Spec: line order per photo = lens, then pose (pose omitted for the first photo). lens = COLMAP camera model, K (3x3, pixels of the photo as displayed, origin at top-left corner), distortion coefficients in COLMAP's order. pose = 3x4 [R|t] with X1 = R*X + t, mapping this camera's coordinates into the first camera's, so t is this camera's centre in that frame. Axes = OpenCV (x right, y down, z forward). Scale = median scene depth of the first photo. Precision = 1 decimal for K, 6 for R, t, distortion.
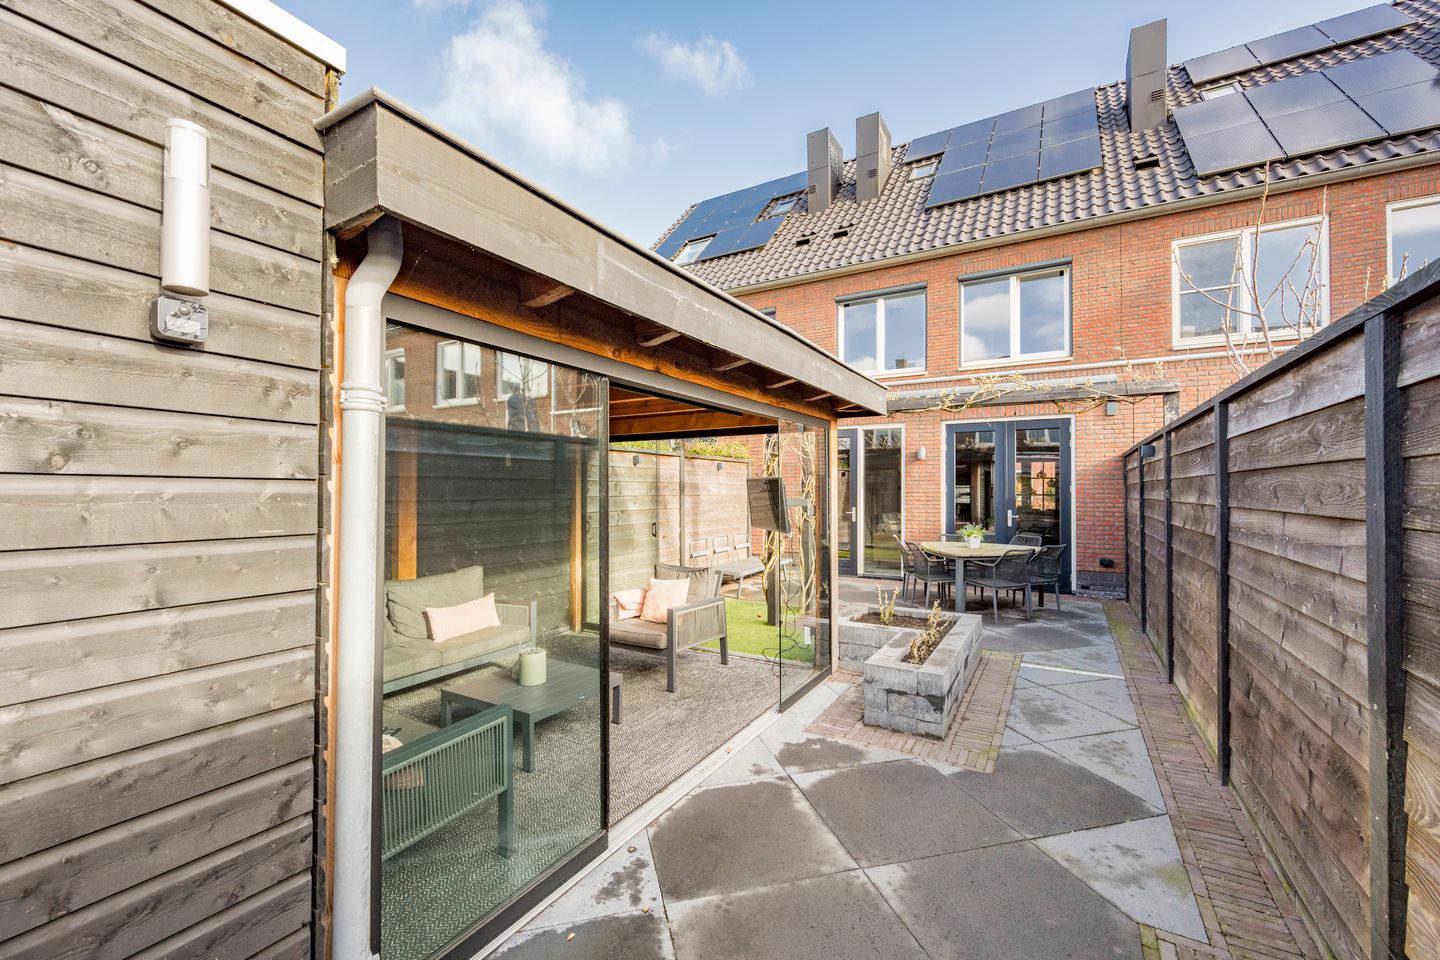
lens RADIAL K [[582.0, 0, 720.0], [0, 582.0, 480.0], [0, 0, 1]] dist [0.001063, -0.000011]
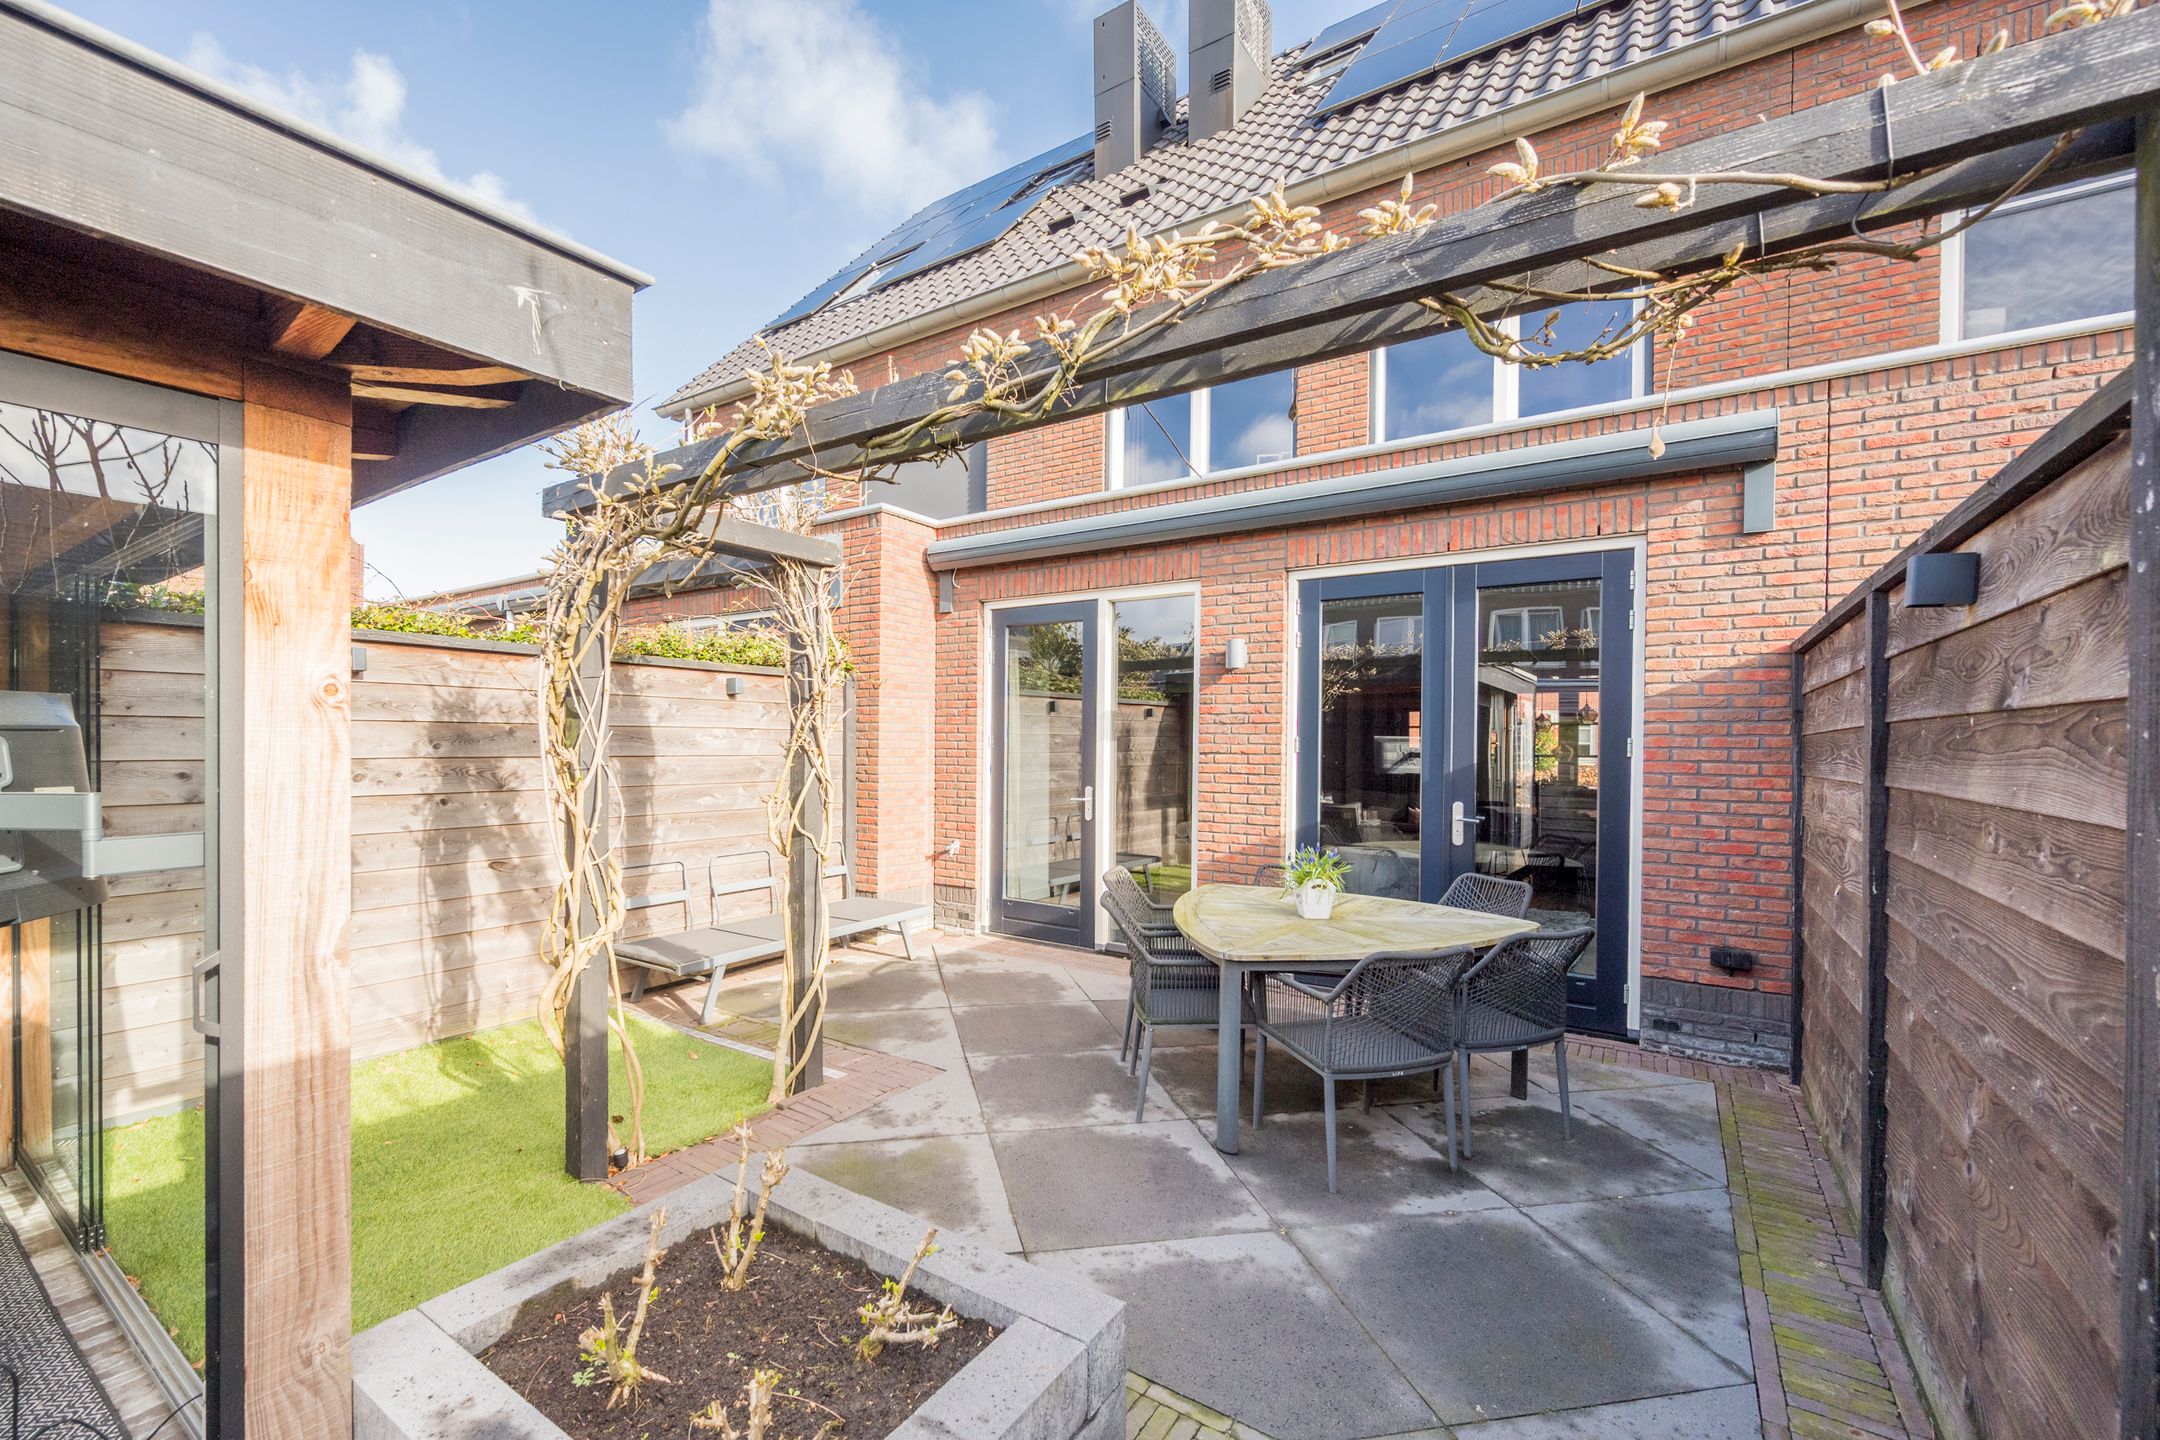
lens RADIAL K [[919.2, 0, 976.3], [0, 919.2, 746.6], [0, 0, 1]] dist [-0.000967, 0.000036]
pose [[0.994198, 0.006002, -0.107394, 0.309111], [-0.003744, 0.999768, 0.021215, 0.005133], [0.107496, -0.020690, 0.993990, 0.463048]]
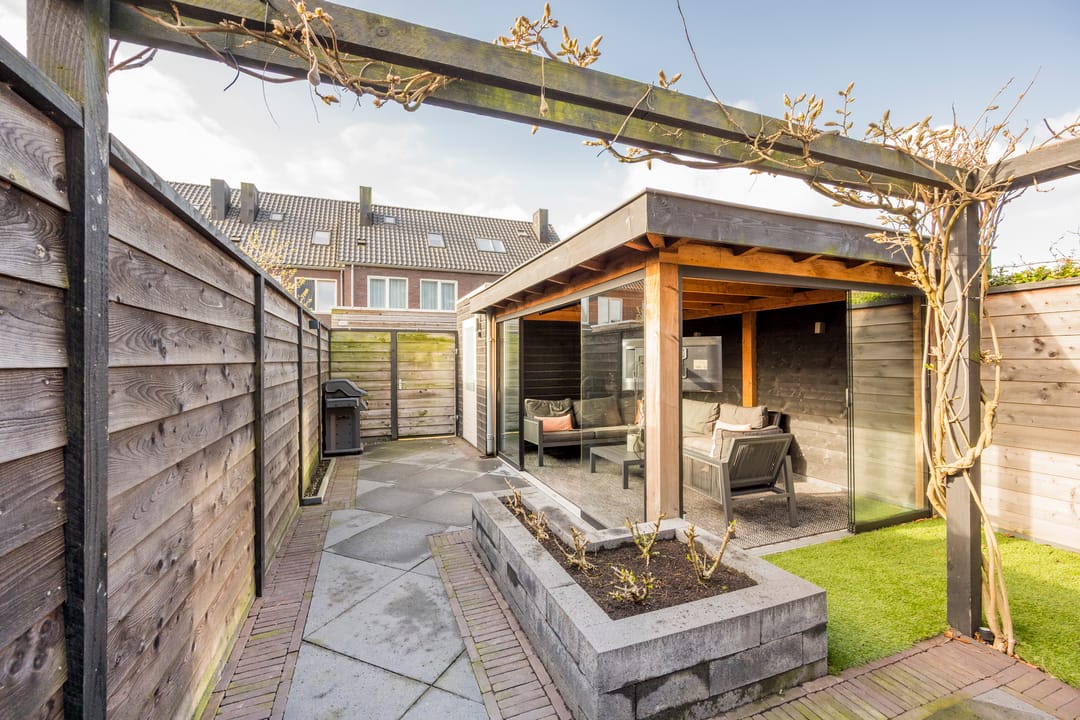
lens RADIAL K [[436.5, 0, 540.0], [0, 436.5, 360.0], [0, 0, 1]] dist [0.001063, -0.000011]
pose [[-0.613290, -0.000082, -0.789858, 0.675979], [0.011613, 0.999891, -0.009121, 0.037572], [0.789773, -0.014766, -0.613222, 1.105954]]
